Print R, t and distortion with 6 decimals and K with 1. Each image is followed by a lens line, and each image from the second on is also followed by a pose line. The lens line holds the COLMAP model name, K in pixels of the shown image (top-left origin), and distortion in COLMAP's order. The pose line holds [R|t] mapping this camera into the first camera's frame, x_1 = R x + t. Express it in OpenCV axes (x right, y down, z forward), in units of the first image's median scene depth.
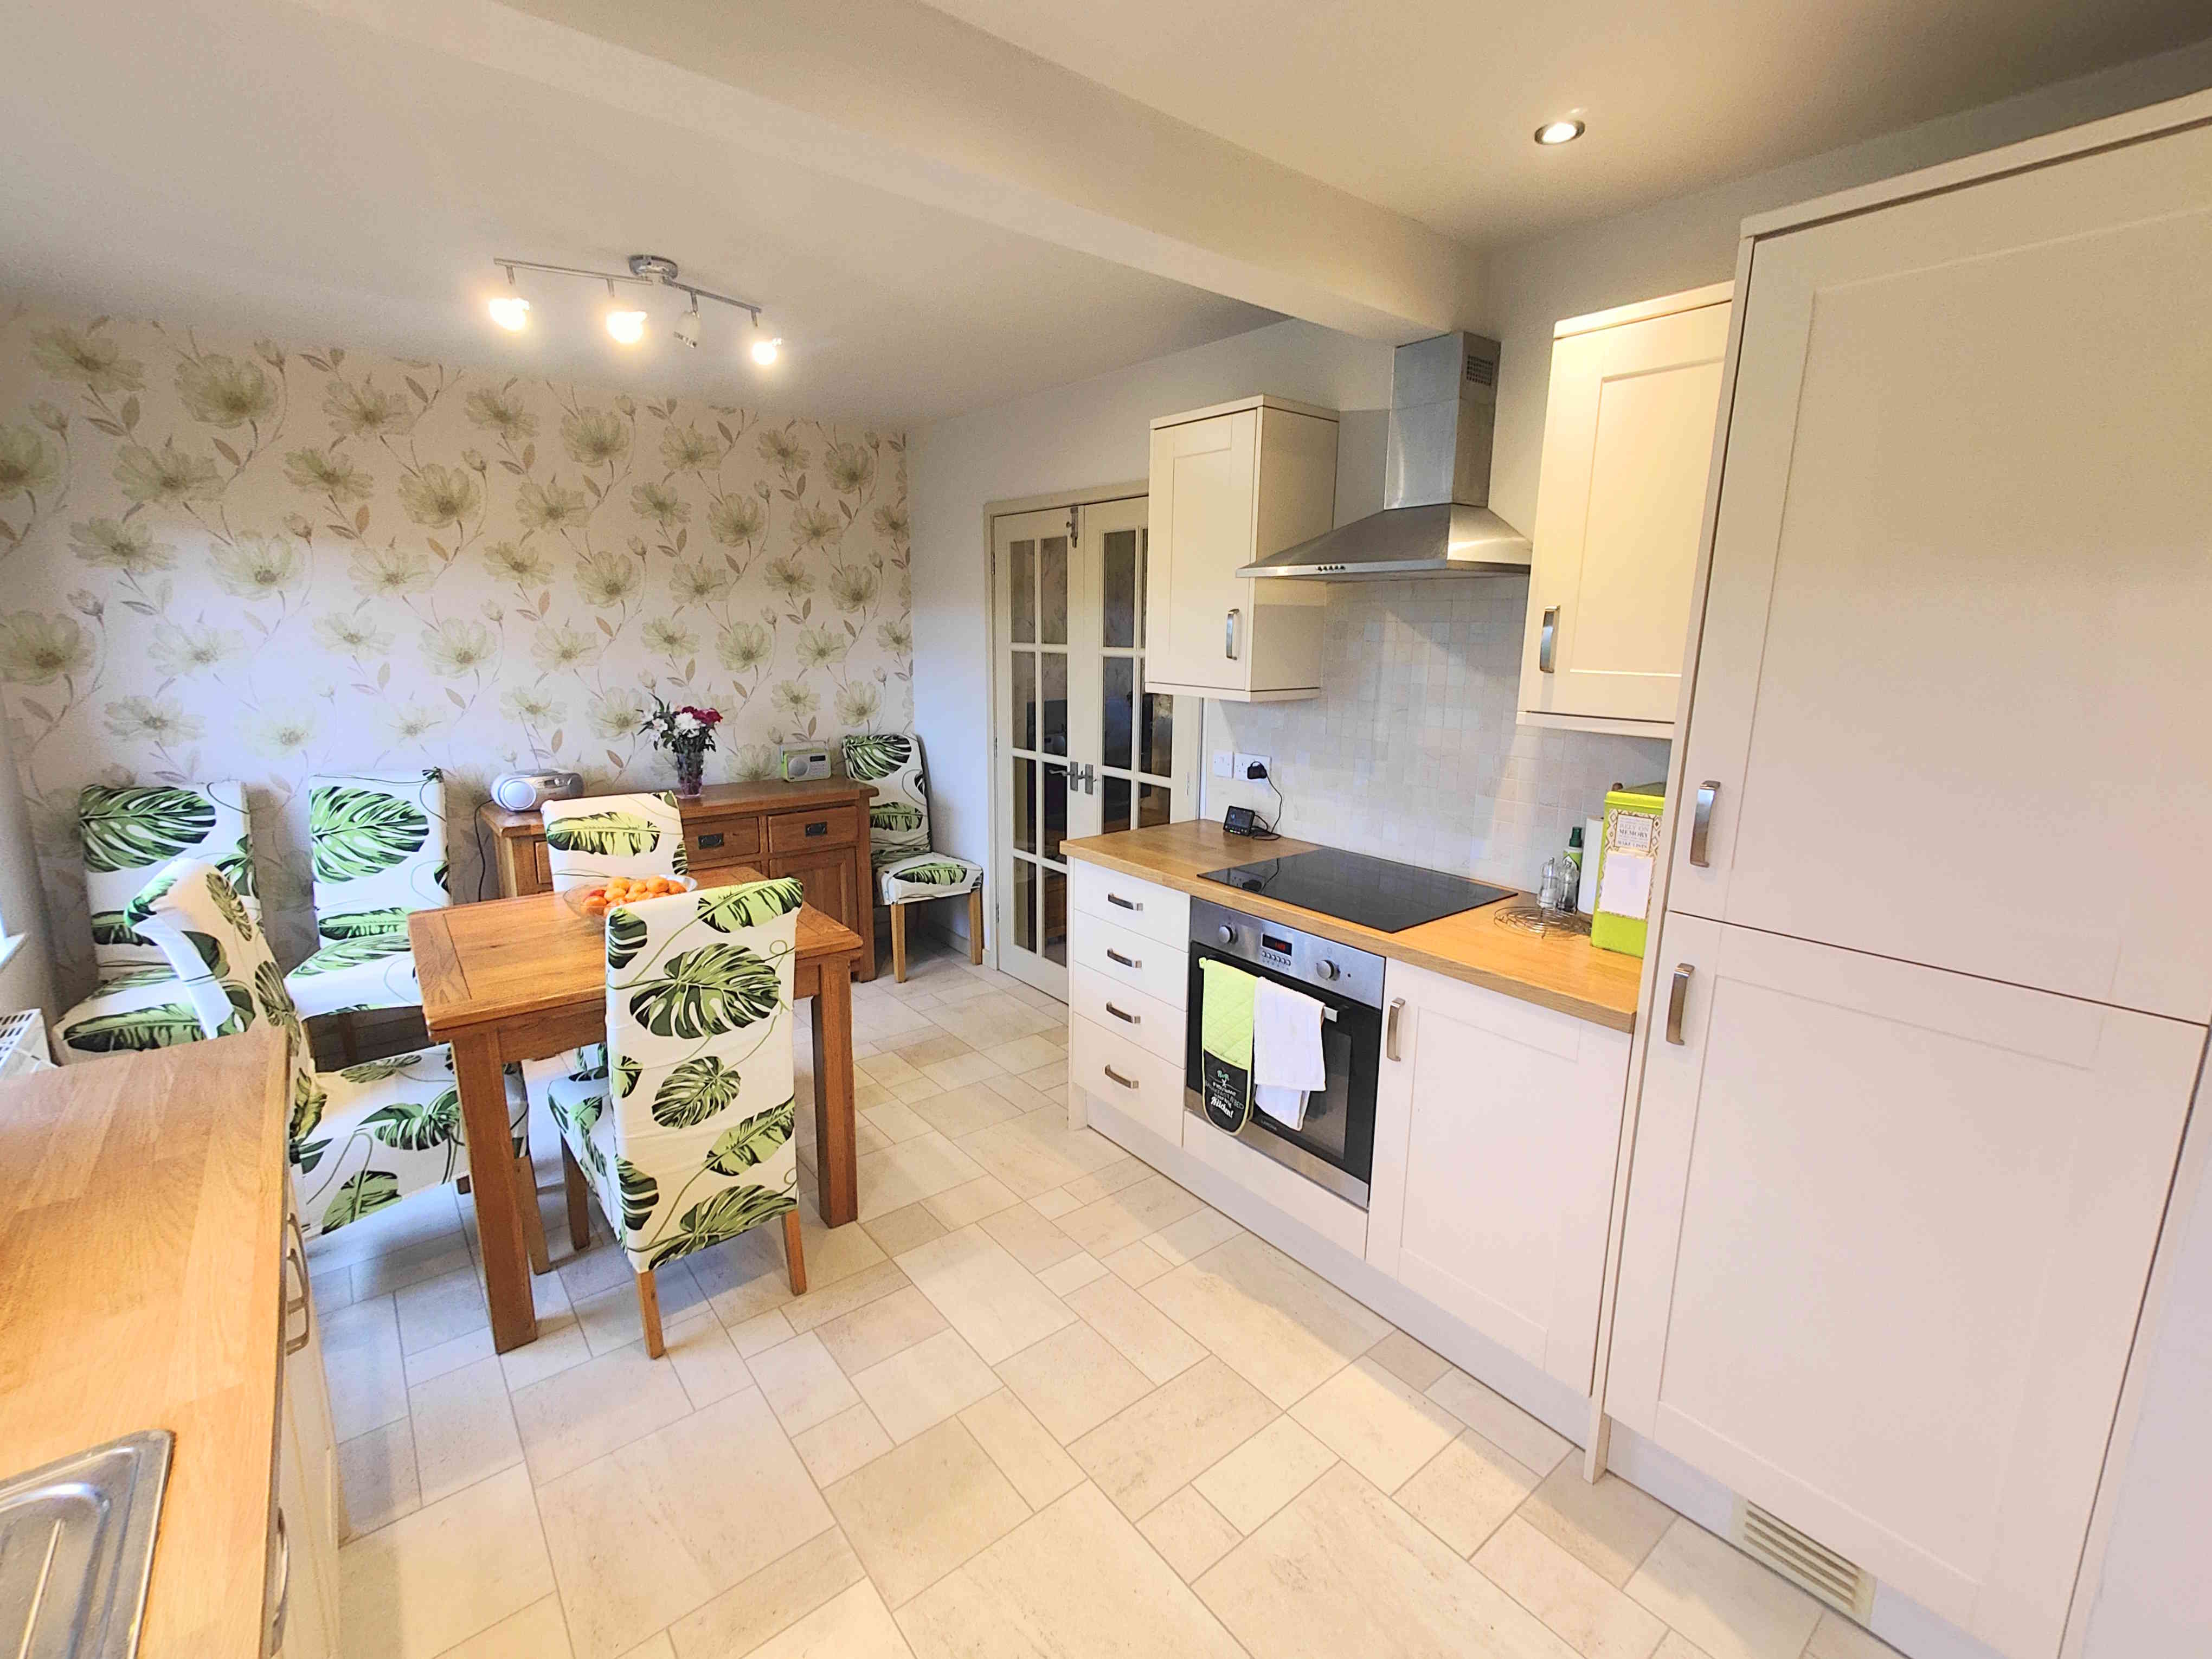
lens RADIAL K [[971.7, 0, 1108.4], [0, 971.7, 819.2], [0, 0, 1]] dist [-0.000346, 0.006394]
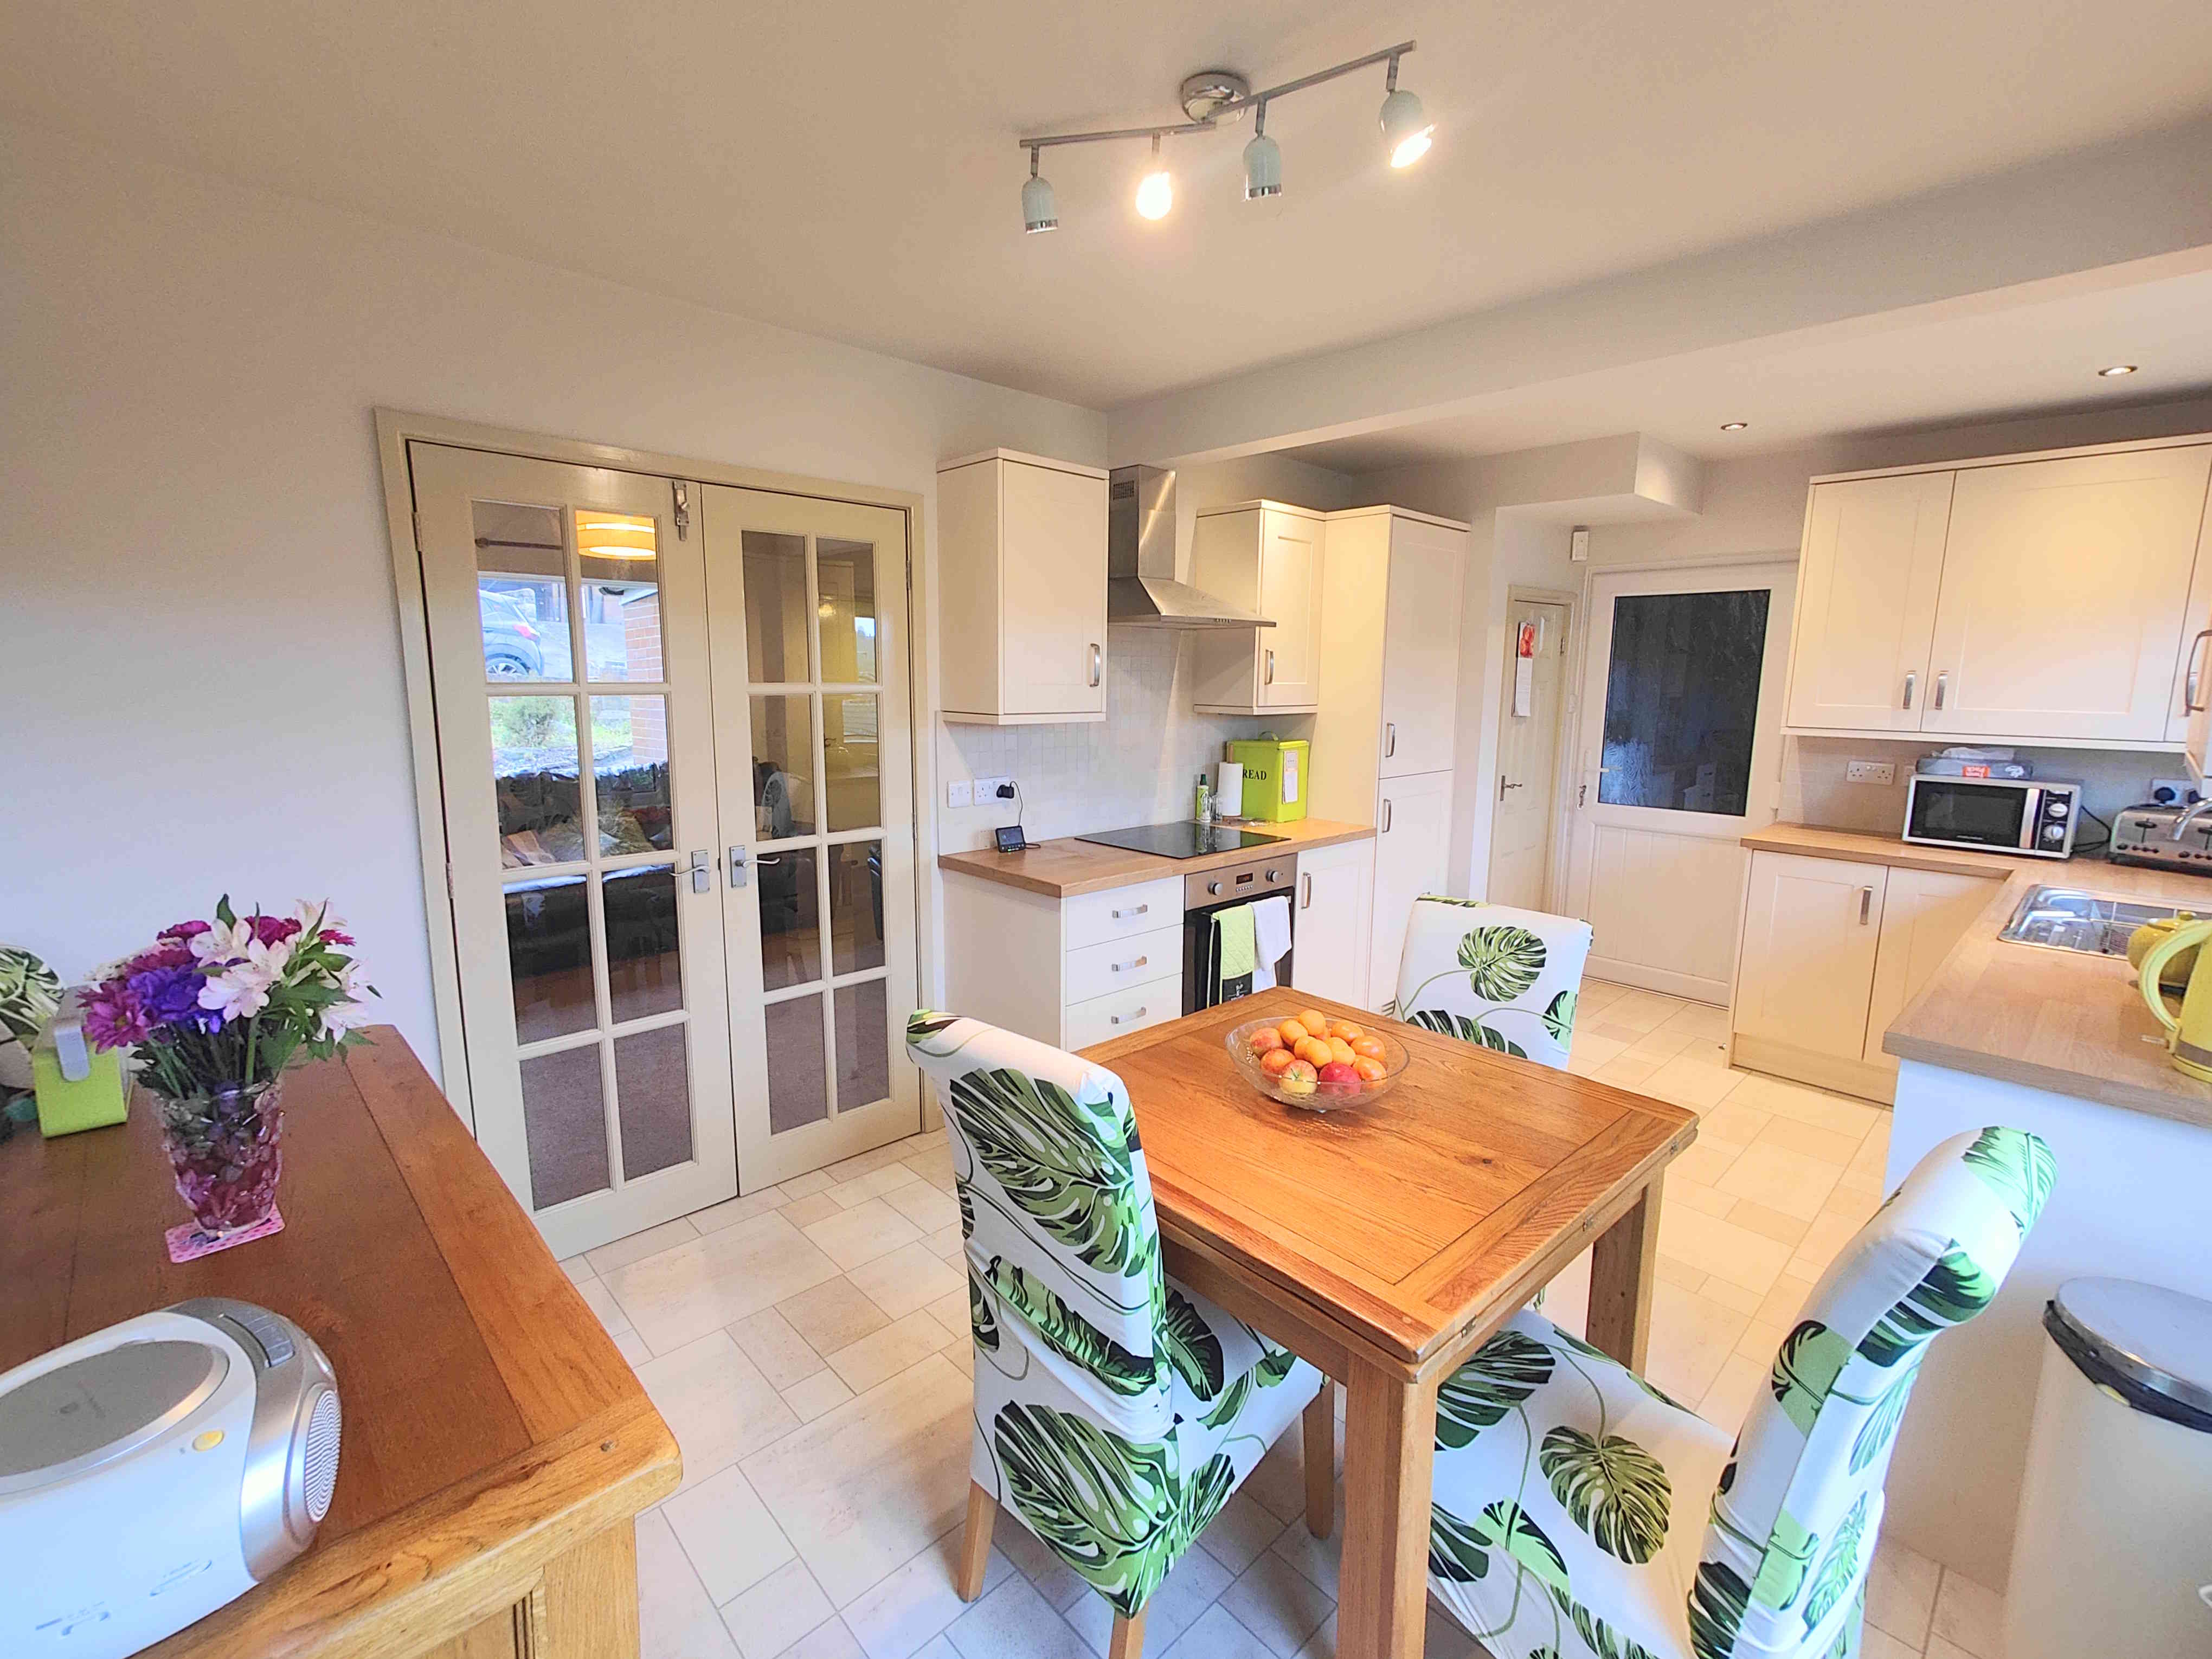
lens RADIAL K [[971.7, 0, 1108.4], [0, 971.7, 819.2], [0, 0, 1]] dist [-0.000346, 0.006394]
pose [[-0.075933, -0.163645, 0.983593, -0.958502], [0.184331, 0.967134, 0.175137, -0.194287], [-0.979927, 0.194606, -0.043272, 0.976410]]
